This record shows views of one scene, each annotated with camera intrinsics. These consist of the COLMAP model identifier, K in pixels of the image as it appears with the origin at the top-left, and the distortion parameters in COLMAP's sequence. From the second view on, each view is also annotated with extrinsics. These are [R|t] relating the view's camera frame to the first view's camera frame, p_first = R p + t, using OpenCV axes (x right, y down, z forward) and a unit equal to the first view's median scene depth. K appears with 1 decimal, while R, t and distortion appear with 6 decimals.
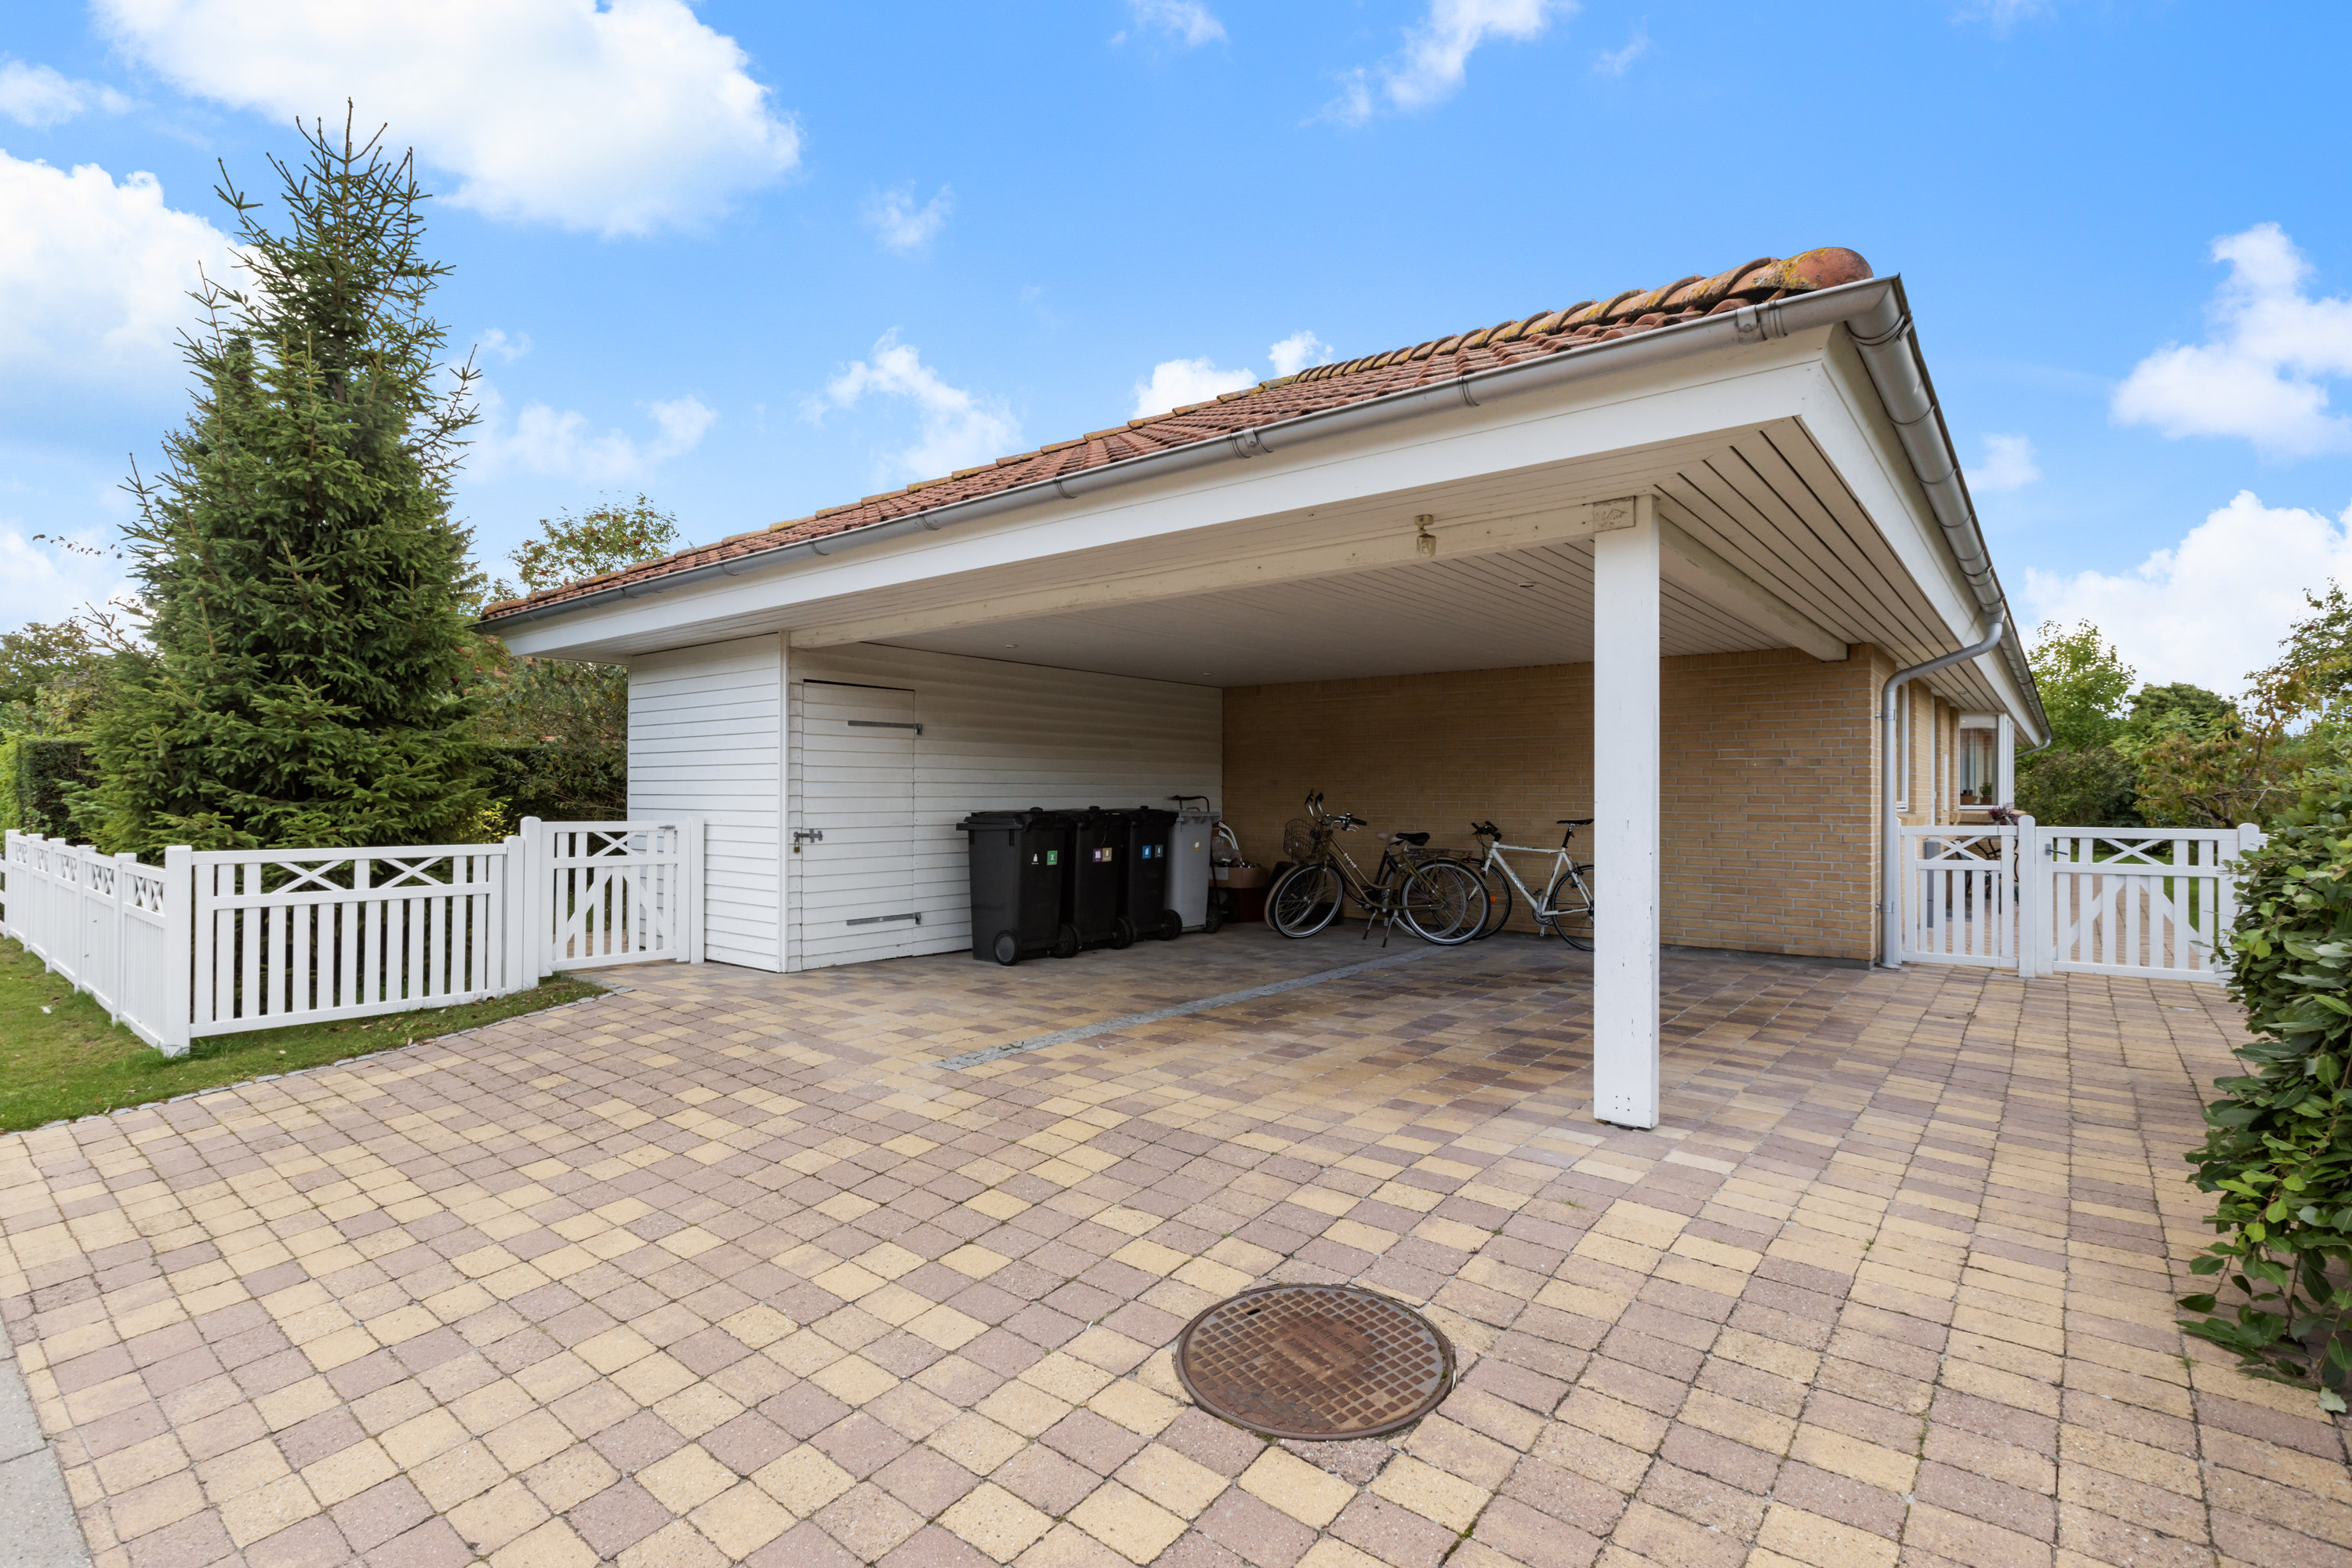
lens RADIAL K [[1114.6, 0, 1173.5], [0, 1114.6, 775.6], [0, 0, 1]] dist [0.000998, -0.001026]
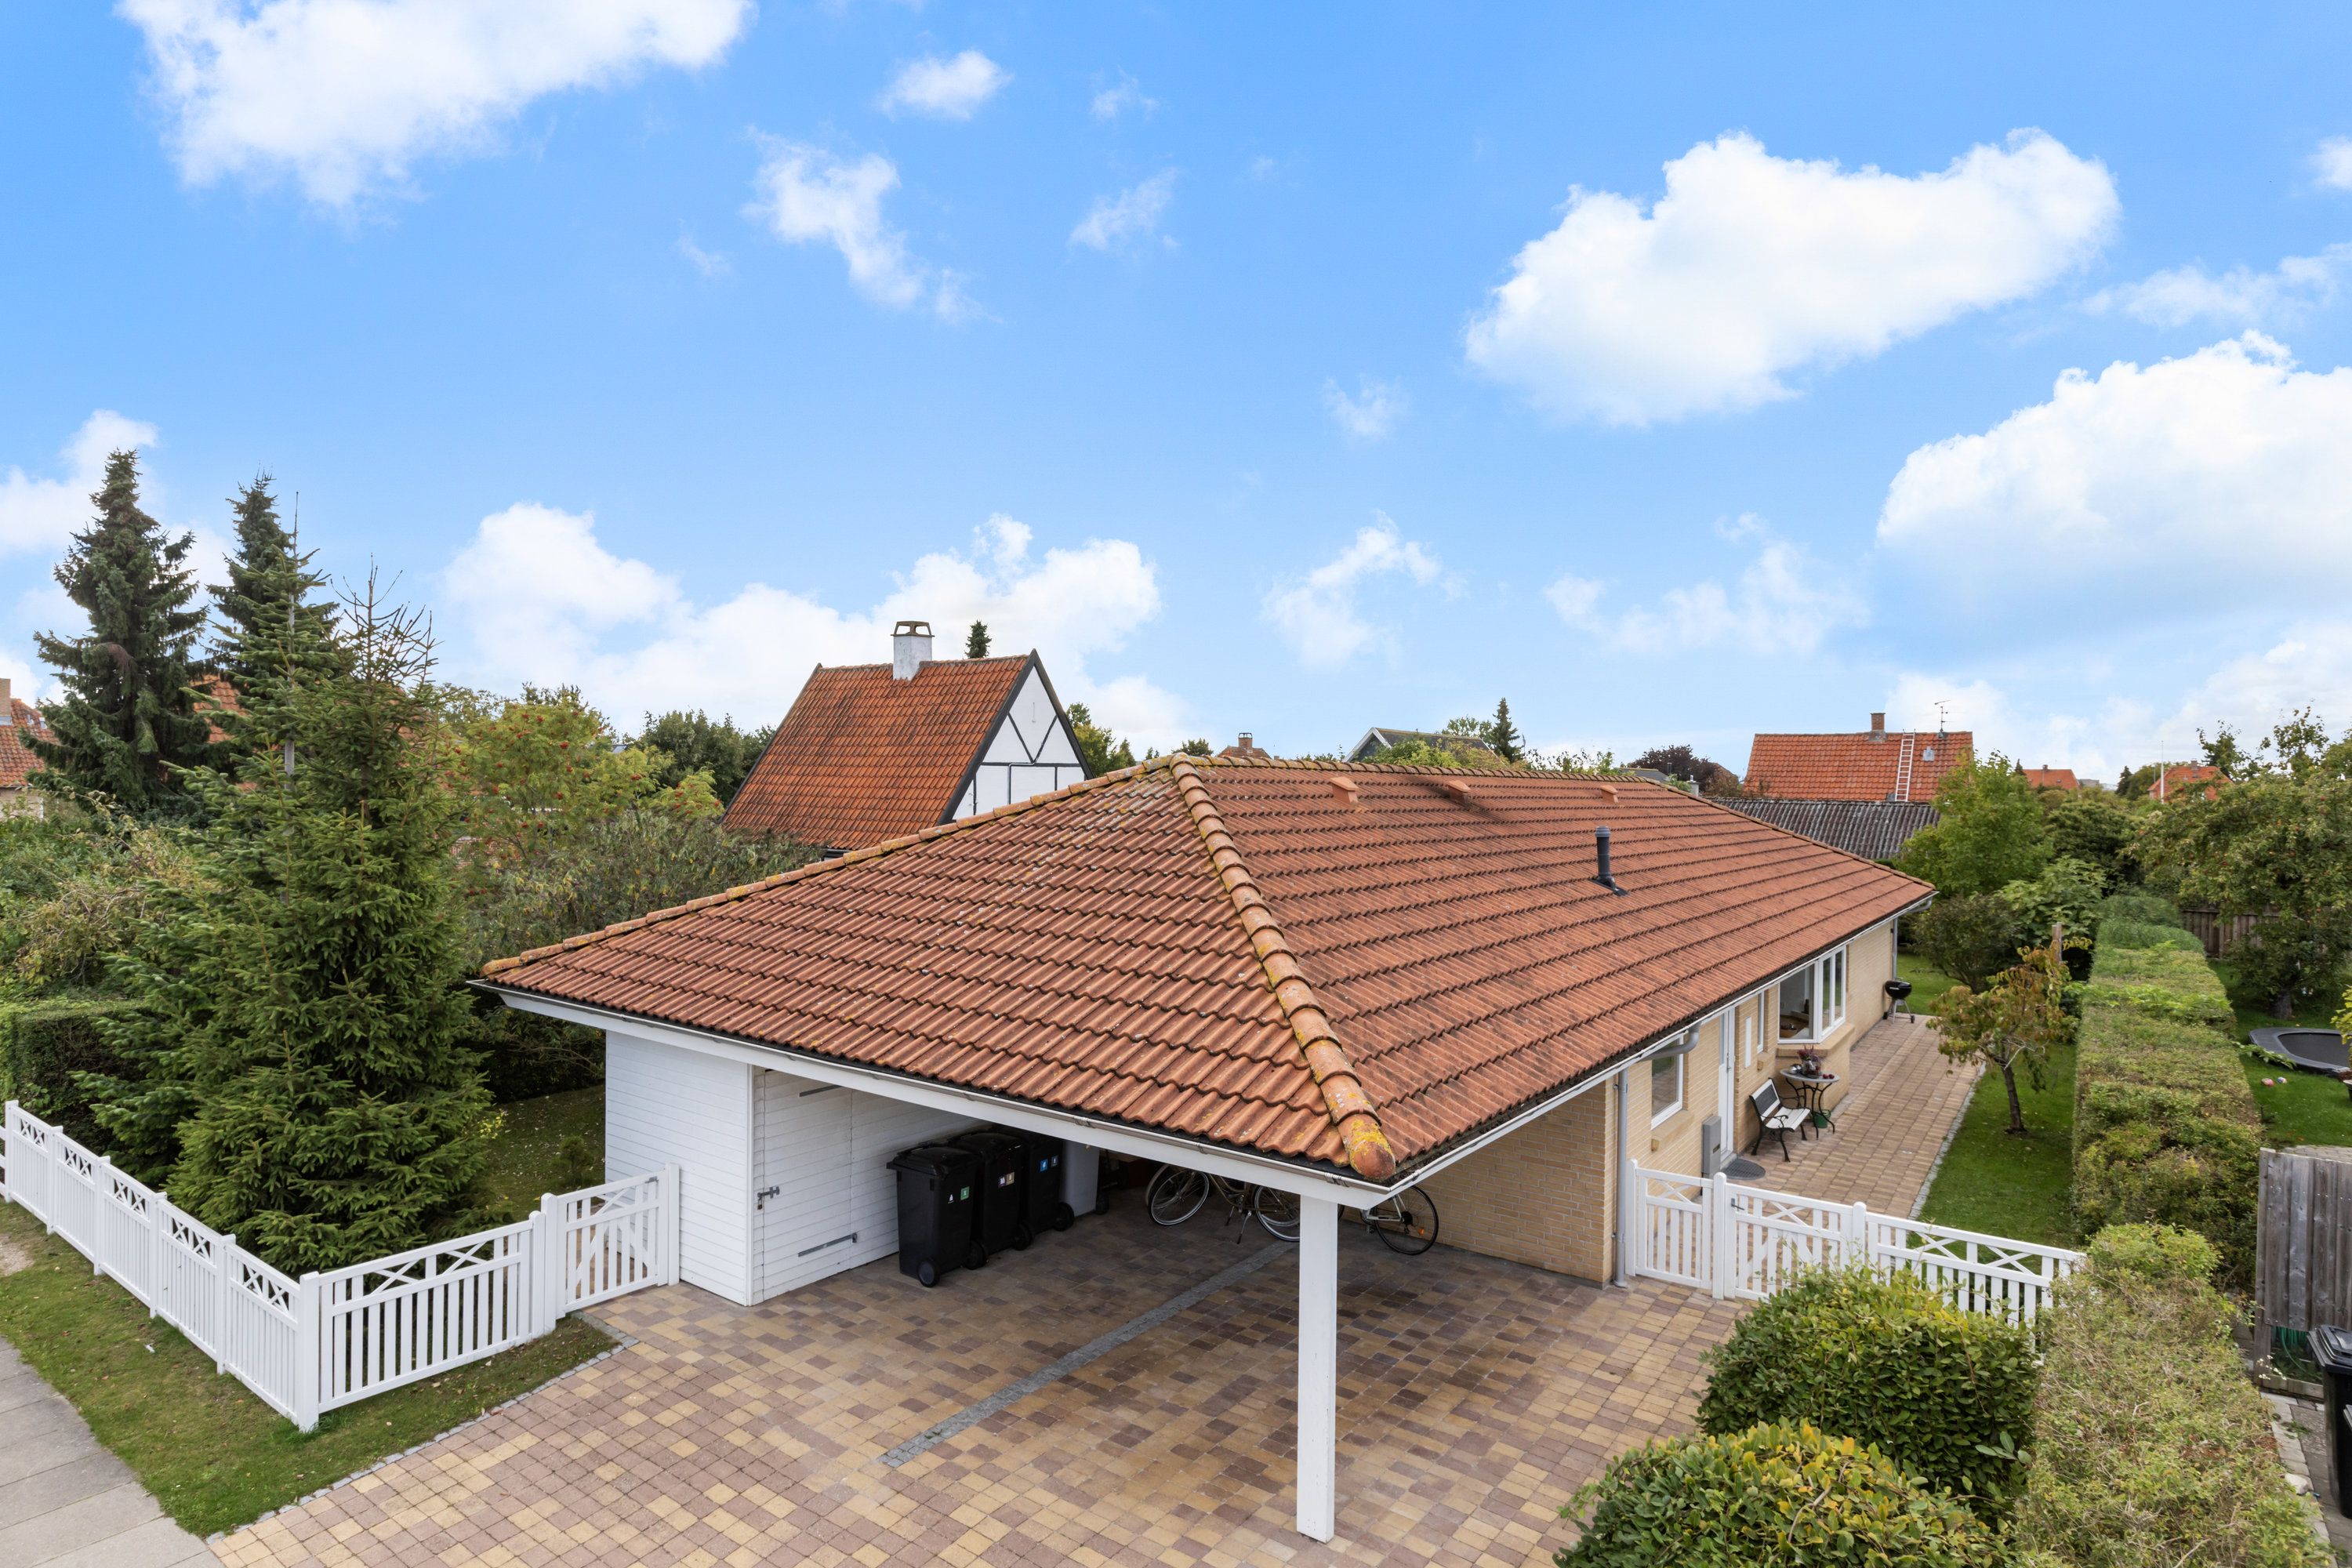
lens RADIAL K [[1274.5, 0, 1167.1], [0, 1274.5, 788.8], [0, 0, 1]] dist [0.006411, -0.003701]
pose [[0.998994, 0.007710, 0.044168, 0.056240], [-0.008609, 0.999759, 0.020188, -0.460582], [-0.044002, -0.020548, 0.998820, -0.470181]]
